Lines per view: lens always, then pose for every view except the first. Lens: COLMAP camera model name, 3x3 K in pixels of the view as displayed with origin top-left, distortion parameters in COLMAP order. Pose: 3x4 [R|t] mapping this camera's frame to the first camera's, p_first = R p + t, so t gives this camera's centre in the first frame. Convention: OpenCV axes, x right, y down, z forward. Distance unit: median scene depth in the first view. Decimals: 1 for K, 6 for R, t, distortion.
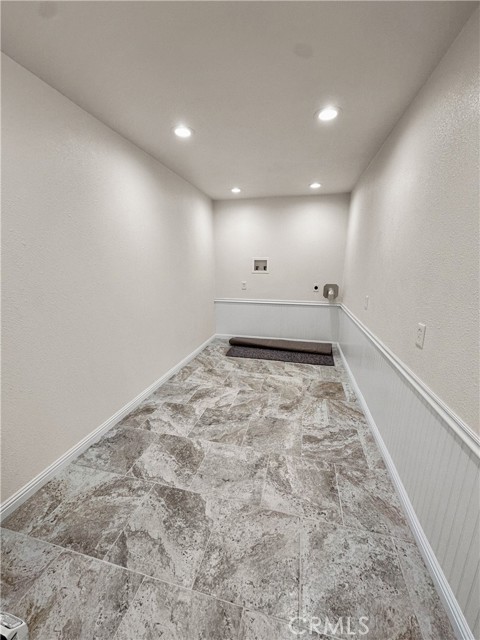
lens RADIAL K [[261.1, 0, 239.4], [0, 261.1, 319.9], [0, 0, 1]] dist [-0.003378, 0.000618]
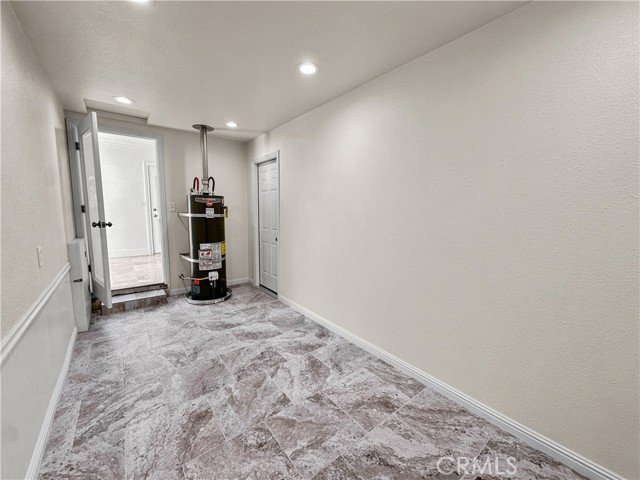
lens RADIAL K [[261.1, 0, 320.2], [0, 261.1, 239.8], [0, 0, 1]] dist [-0.003378, 0.000618]
pose [[-0.626209, 0.074659, -0.776072, 0.515817], [-0.181764, 0.953996, 0.238440, -0.321376], [0.758171, 0.290376, -0.583830, 1.650310]]
